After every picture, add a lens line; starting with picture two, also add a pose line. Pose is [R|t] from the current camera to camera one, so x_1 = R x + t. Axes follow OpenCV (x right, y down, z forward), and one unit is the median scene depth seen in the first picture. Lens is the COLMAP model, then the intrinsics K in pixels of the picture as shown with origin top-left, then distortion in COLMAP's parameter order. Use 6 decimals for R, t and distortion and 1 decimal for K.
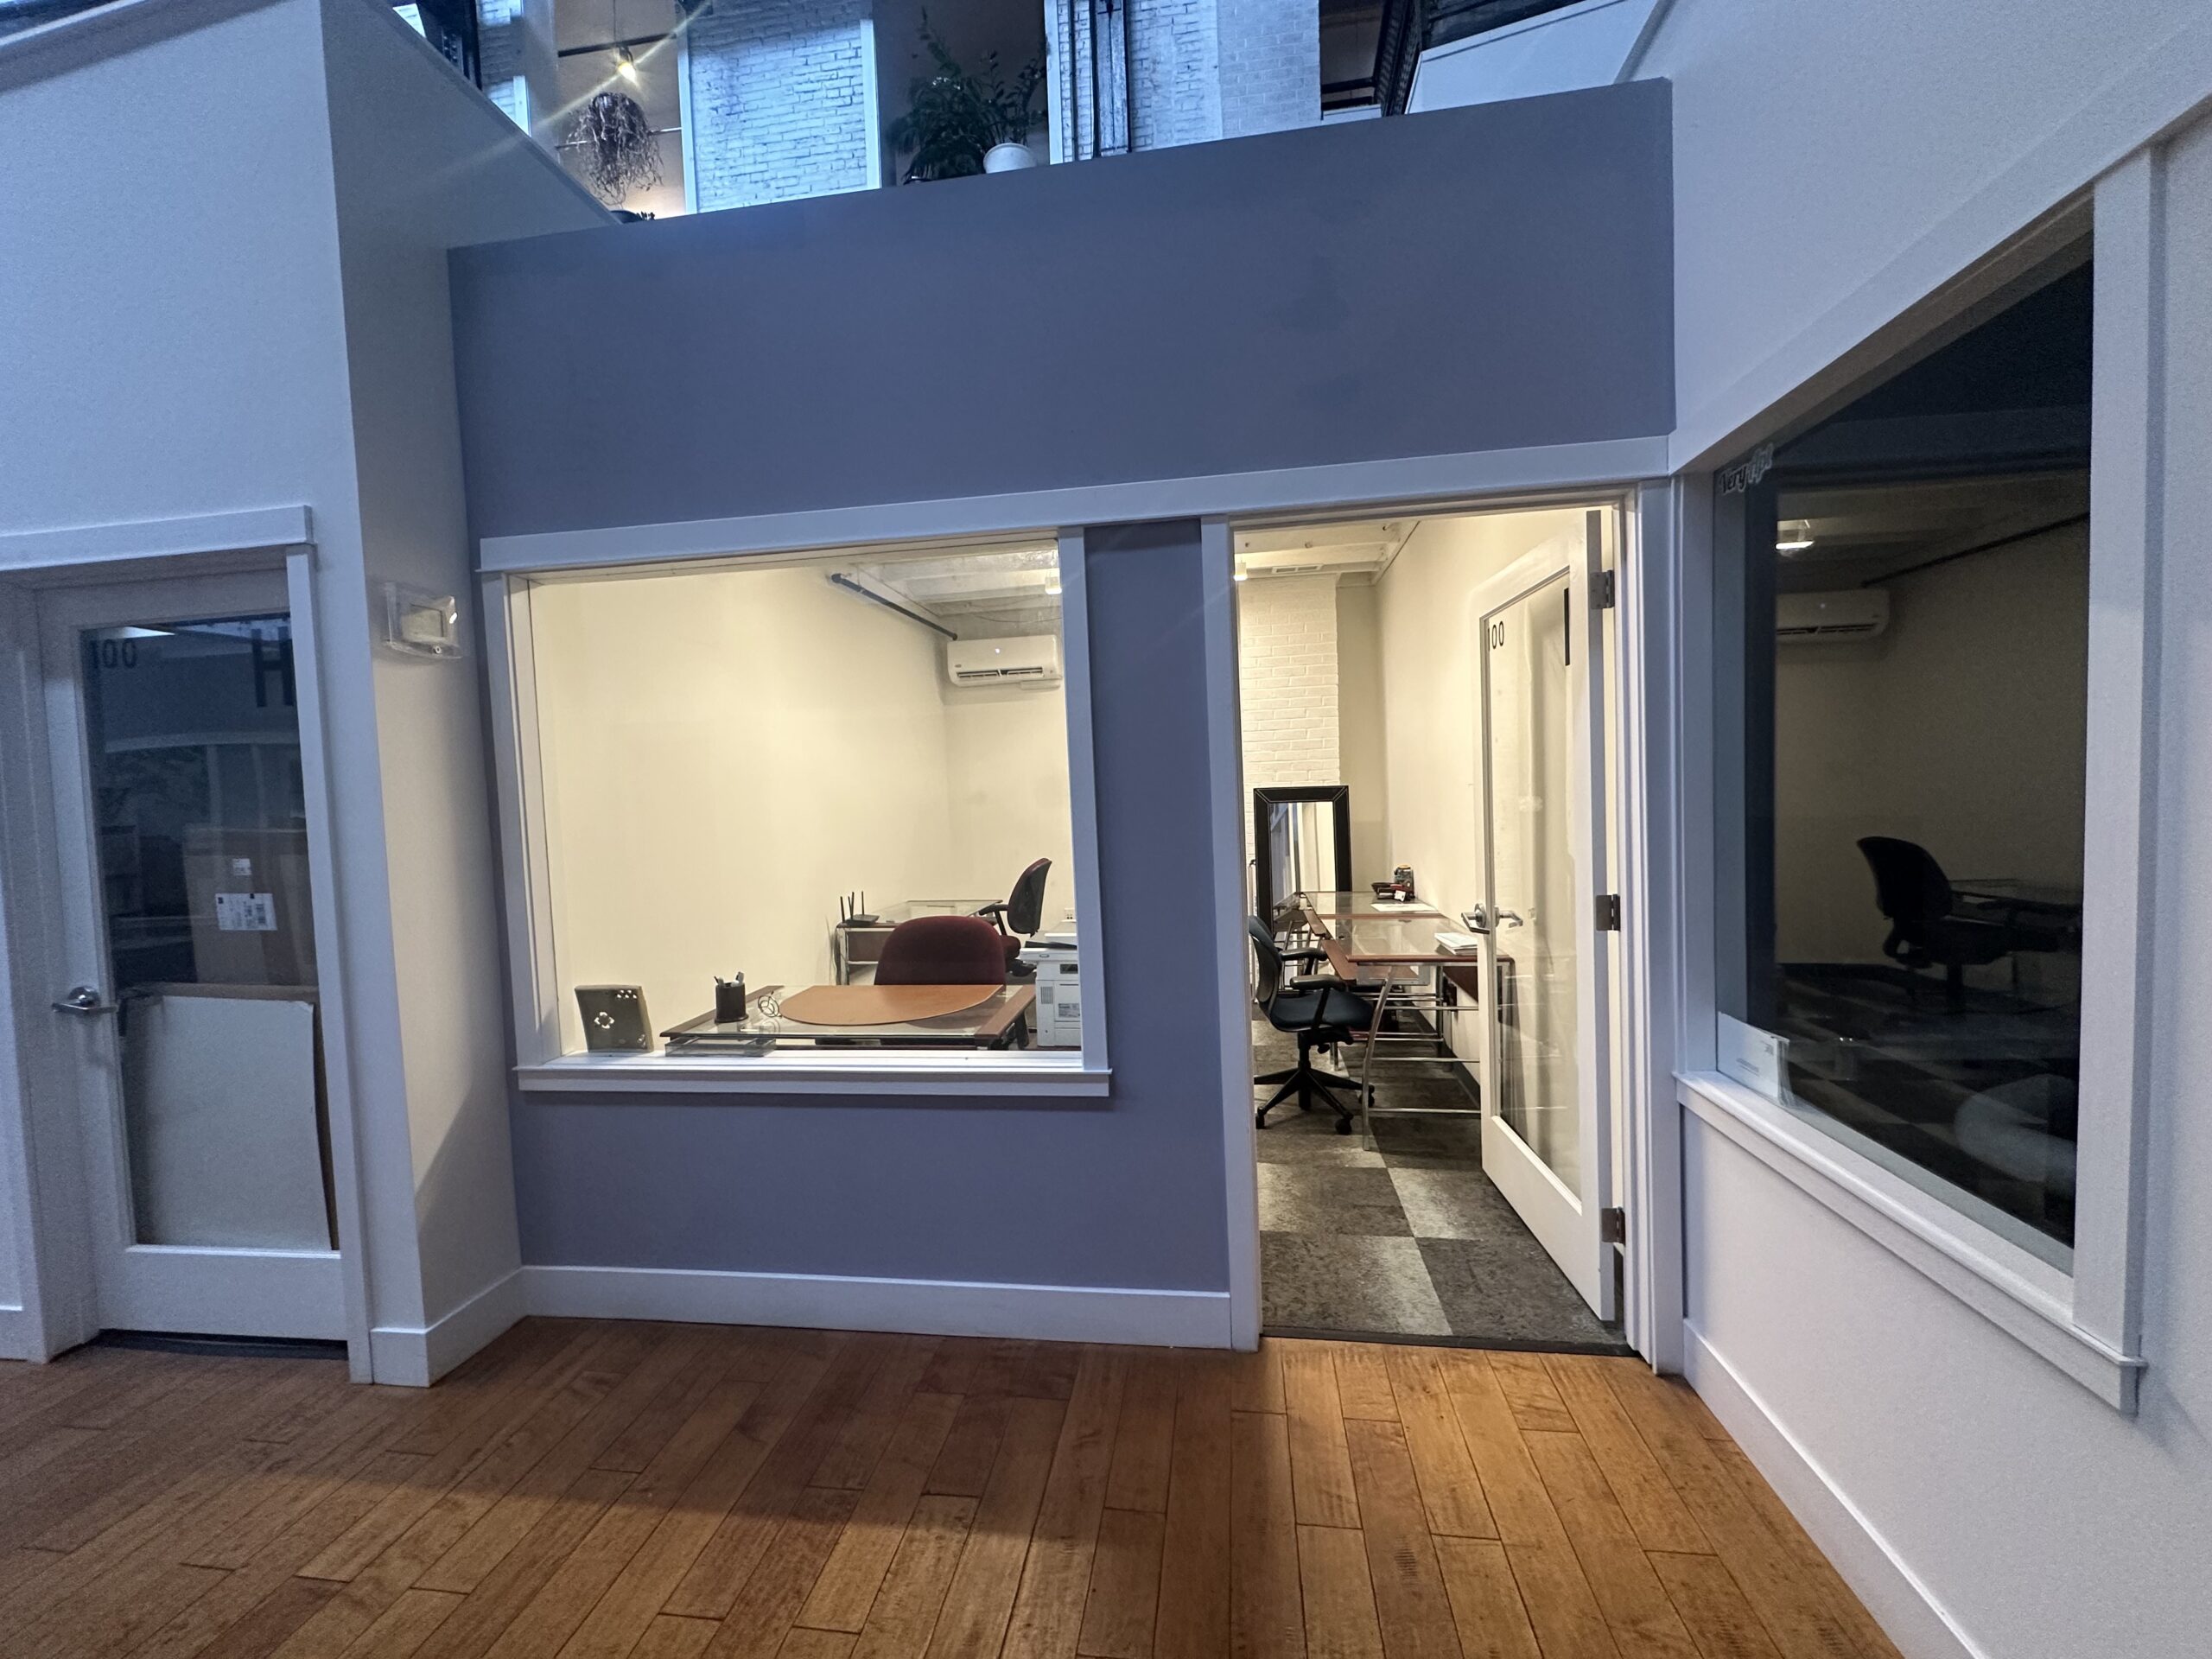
lens RADIAL K [[879.4, 0, 1108.1], [0, 879.4, 831.0], [0, 0, 1]] dist [0.000124, 0.000424]
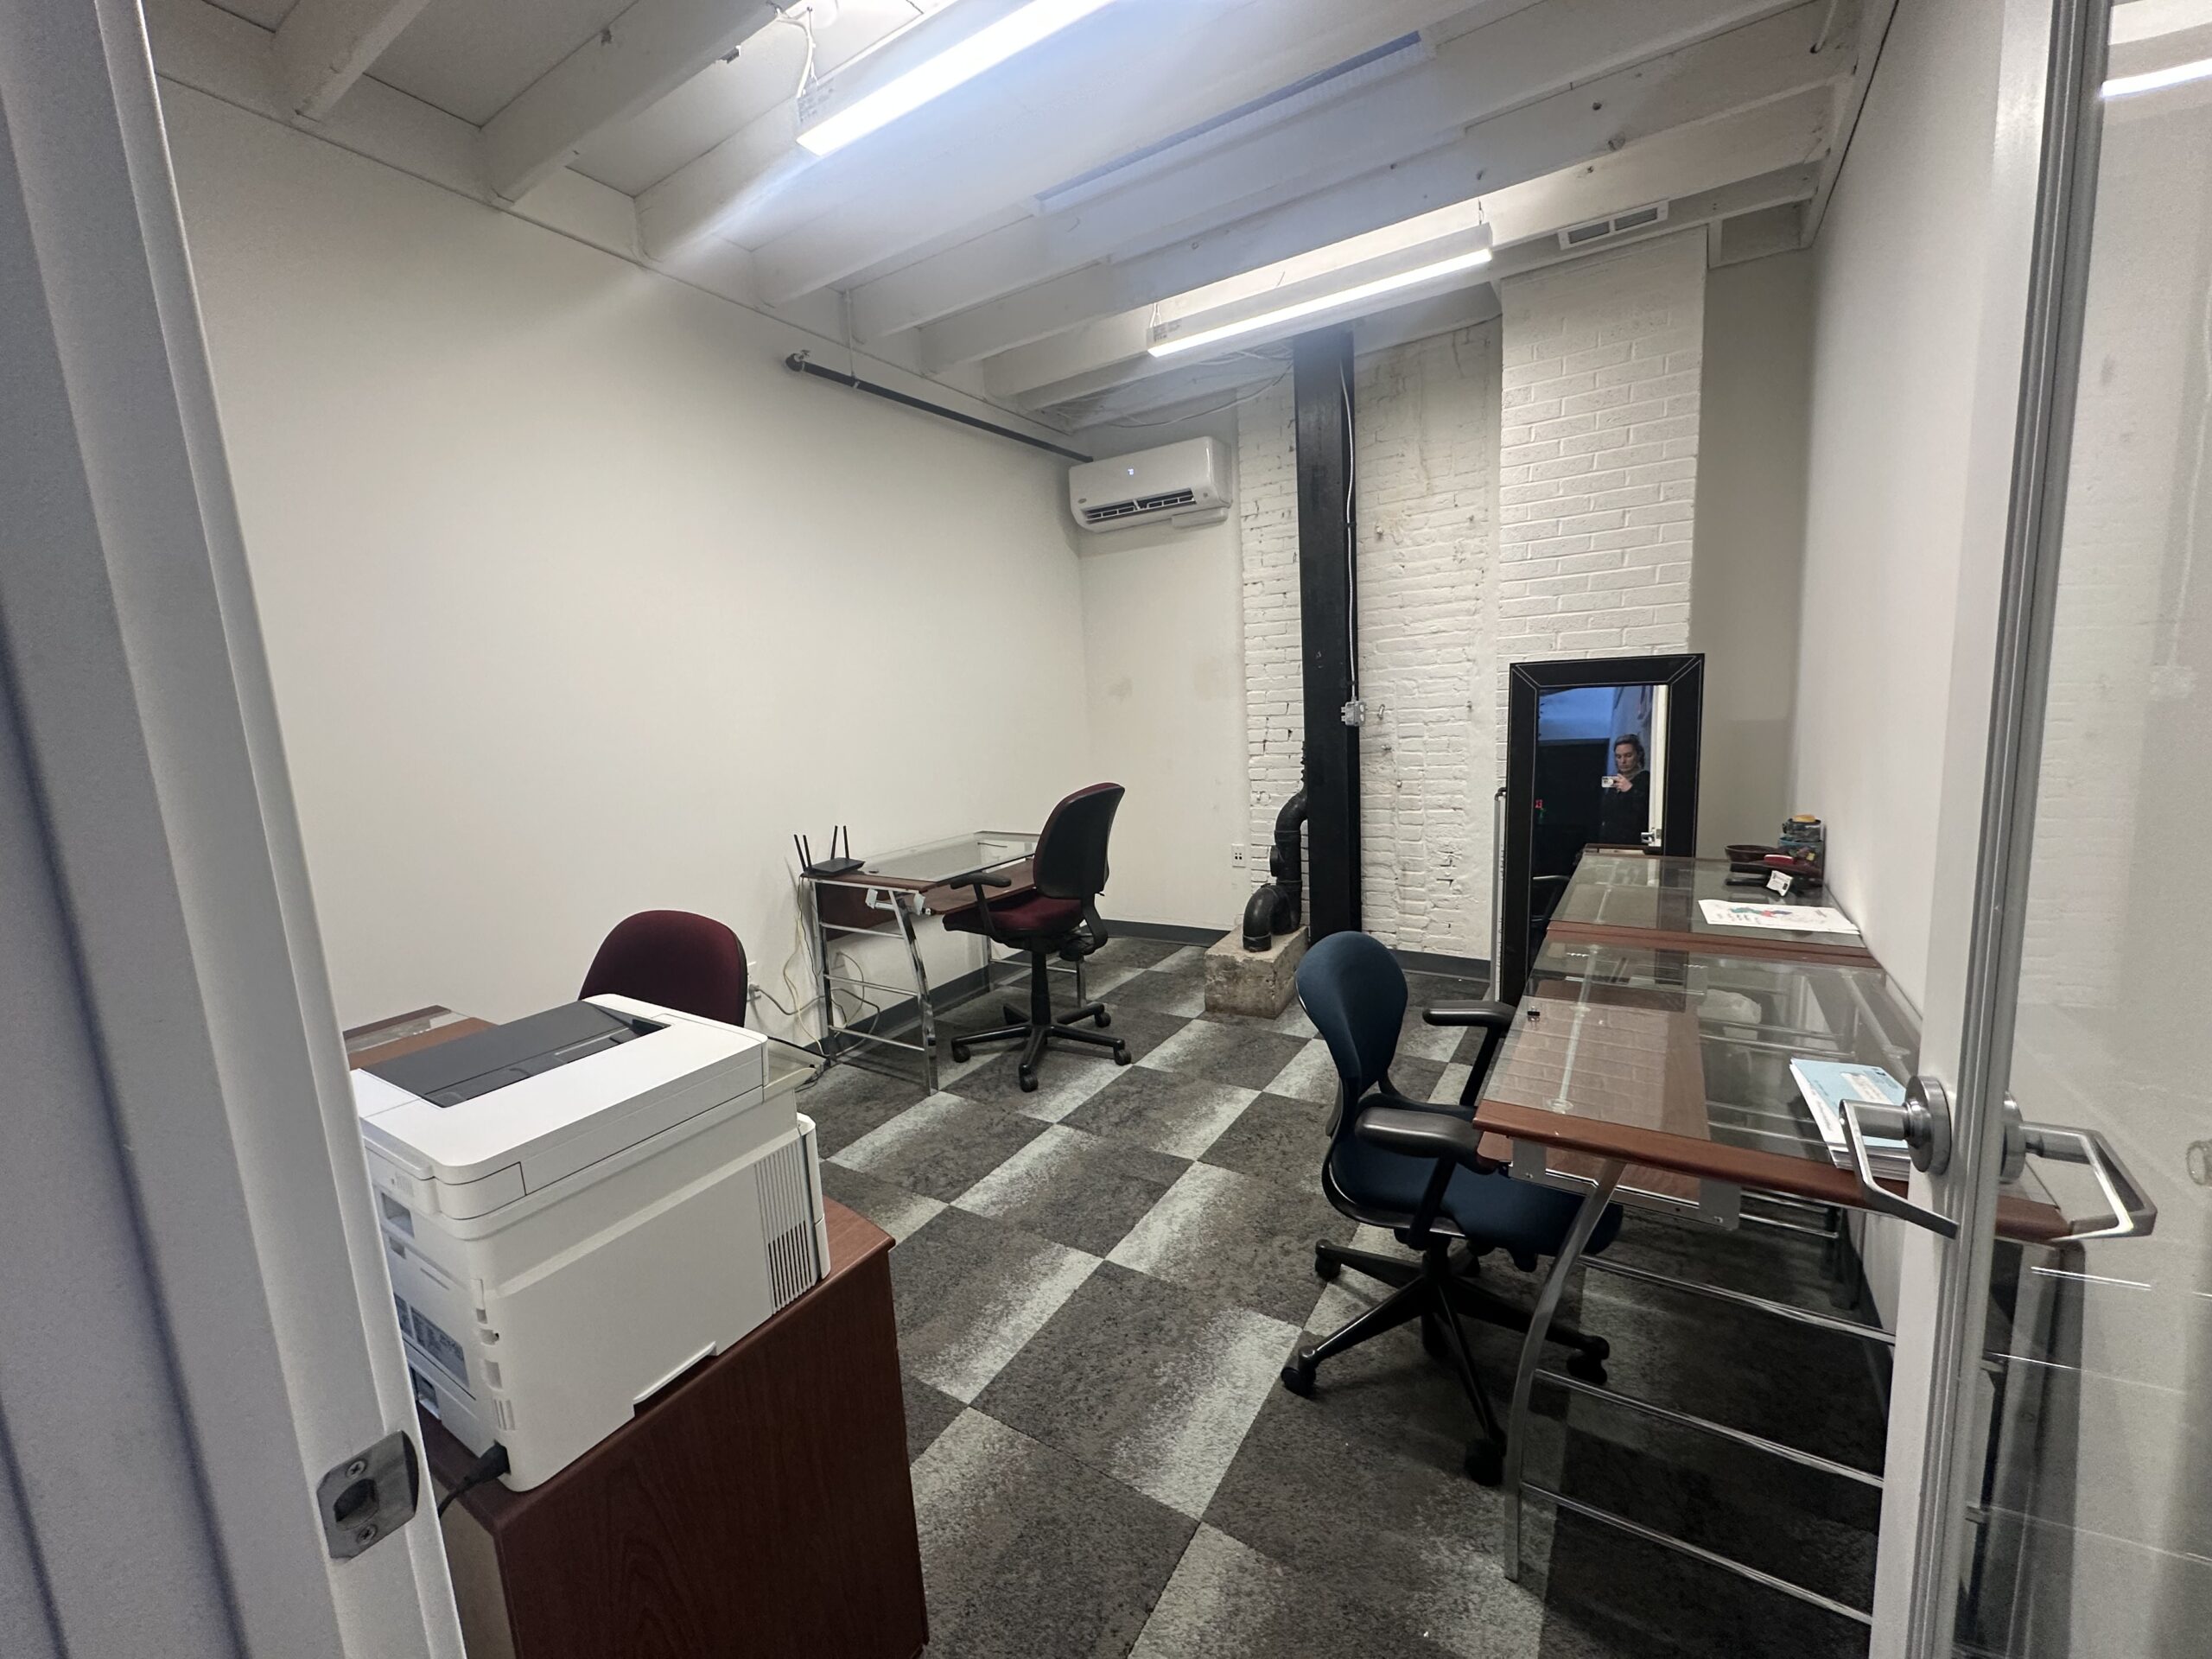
lens RADIAL K [[879.4, 0, 1101.5], [0, 879.4, 828.6], [0, 0, 1]] dist [0.000124, 0.000424]
pose [[0.912750, 0.050086, -0.405437, 0.169005], [0.002472, 0.991761, 0.128082, -0.016707], [0.408511, -0.117909, 0.905106, 0.377938]]
